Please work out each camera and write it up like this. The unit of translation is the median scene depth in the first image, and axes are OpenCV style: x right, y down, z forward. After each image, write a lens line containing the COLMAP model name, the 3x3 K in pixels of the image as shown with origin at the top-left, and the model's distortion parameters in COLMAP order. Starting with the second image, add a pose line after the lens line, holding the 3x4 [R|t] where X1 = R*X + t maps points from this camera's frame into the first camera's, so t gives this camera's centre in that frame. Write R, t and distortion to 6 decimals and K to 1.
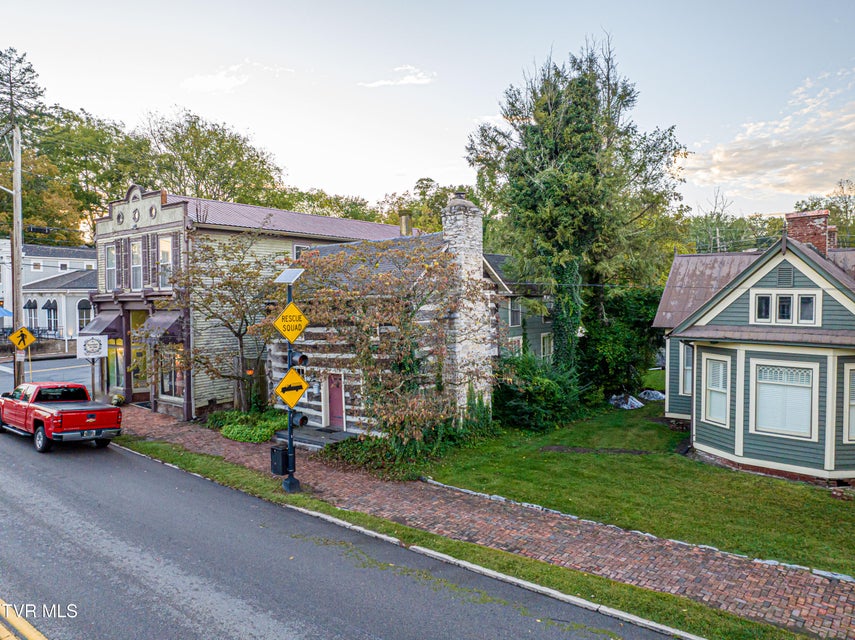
lens RADIAL K [[601.6, 0, 434.1], [0, 601.6, 317.2], [0, 0, 1]] dist [-0.046427, 0.019745]
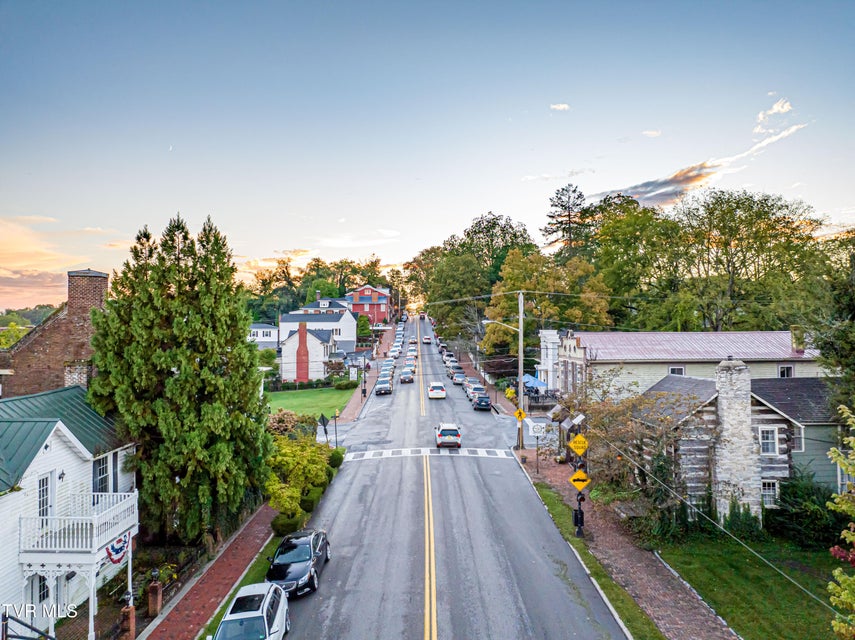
lens RADIAL K [[601.6, 0, 432.4], [0, 601.6, 318.9], [0, 0, 1]] dist [-0.046427, 0.019745]
pose [[0.600973, -0.013241, -0.799159, 0.891231], [-0.025197, 0.999052, -0.035502, -0.276896], [0.798872, 0.041472, 0.600070, -0.451040]]
